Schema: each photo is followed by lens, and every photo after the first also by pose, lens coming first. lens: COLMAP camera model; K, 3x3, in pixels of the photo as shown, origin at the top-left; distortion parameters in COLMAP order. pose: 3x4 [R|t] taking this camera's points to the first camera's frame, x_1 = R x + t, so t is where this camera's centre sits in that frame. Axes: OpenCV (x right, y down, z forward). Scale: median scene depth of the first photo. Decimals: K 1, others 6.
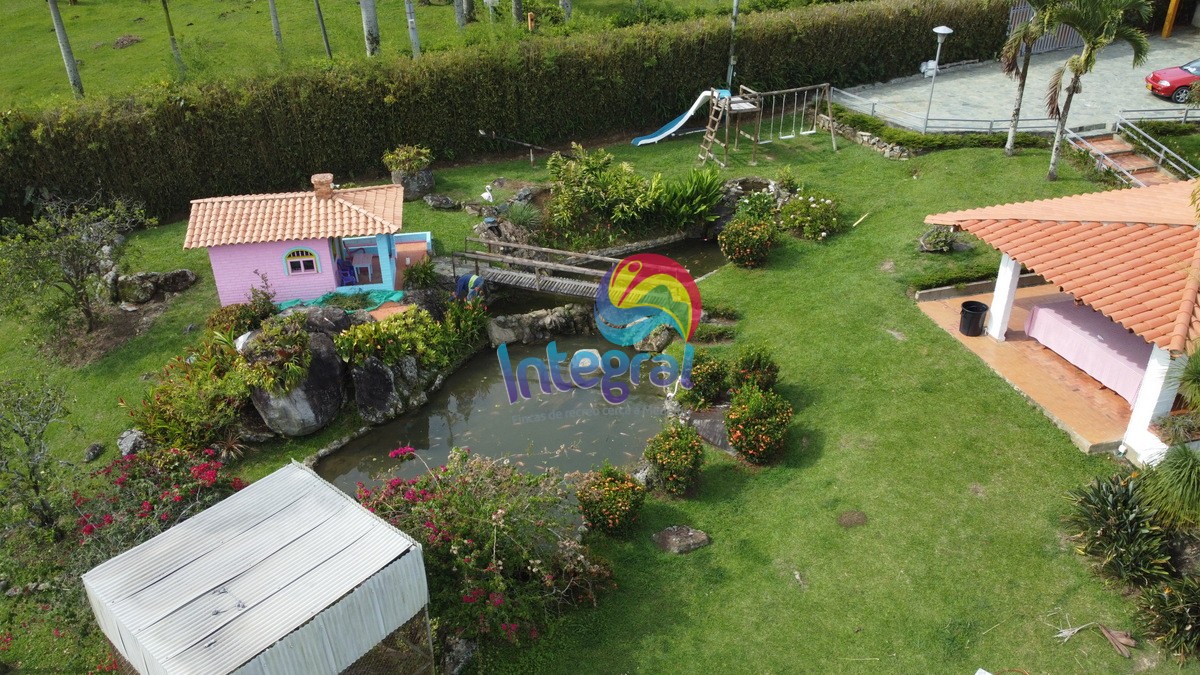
lens RADIAL K [[911.7, 0, 600.0], [0, 911.7, 337.5], [0, 0, 1]] dist [-0.006283, 0.000683]
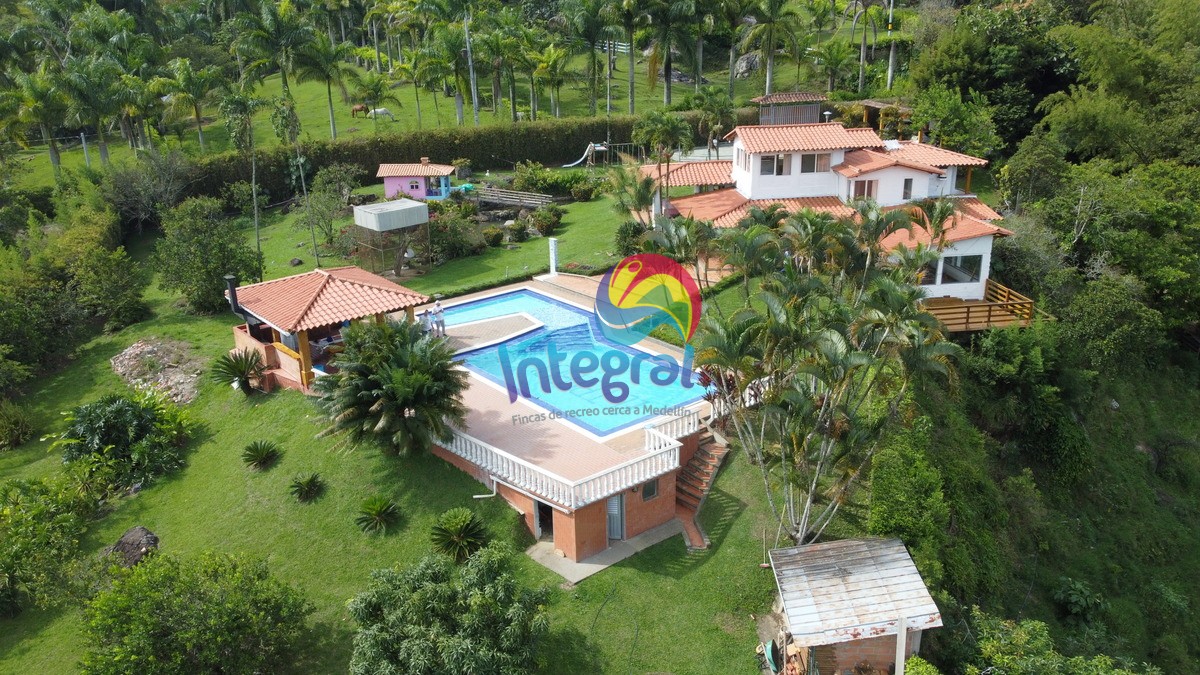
lens RADIAL K [[911.7, 0, 600.0], [0, 911.7, 337.5], [0, 0, 1]] dist [-0.006283, 0.000683]
pose [[0.987119, 0.047196, -0.152868, 0.575424], [-0.071757, 0.984607, -0.159373, 0.651602], [0.142993, 0.168289, 0.975311, -1.323752]]
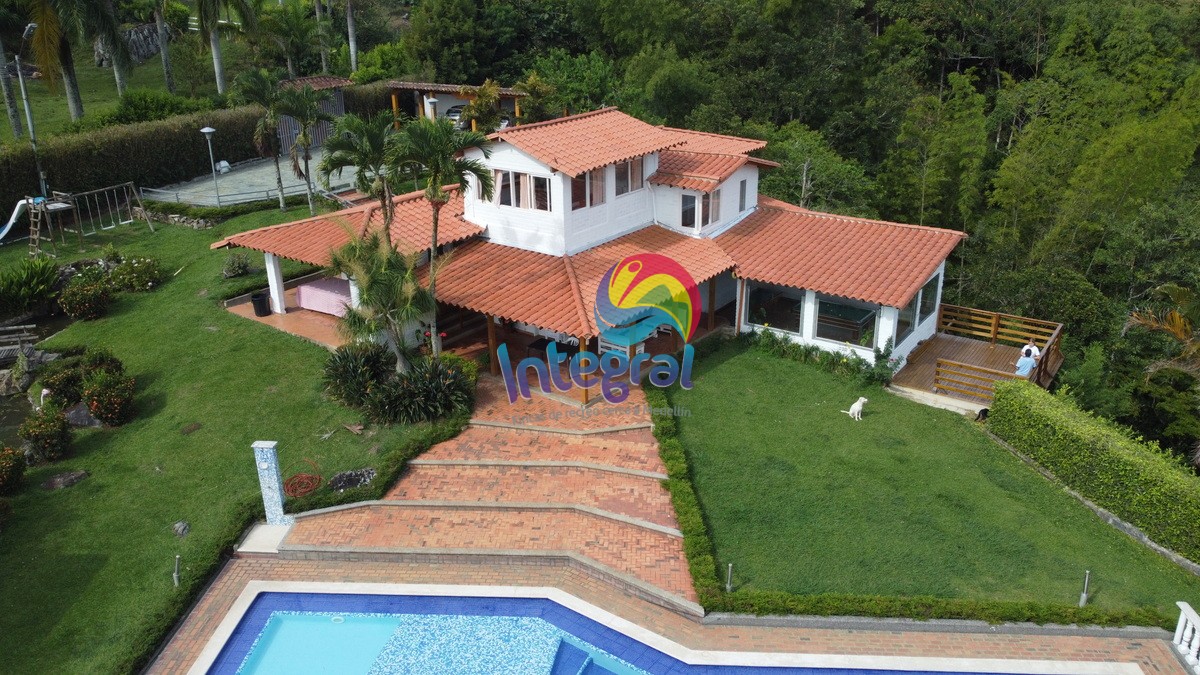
lens RADIAL K [[911.7, 0, 600.0], [0, 911.7, 337.5], [0, 0, 1]] dist [-0.006283, 0.000683]
pose [[0.789842, -0.221846, 0.571781, -0.005642], [0.304812, 0.950987, -0.052083, 0.207995], [-0.532202, 0.215423, 0.818752, -0.360546]]
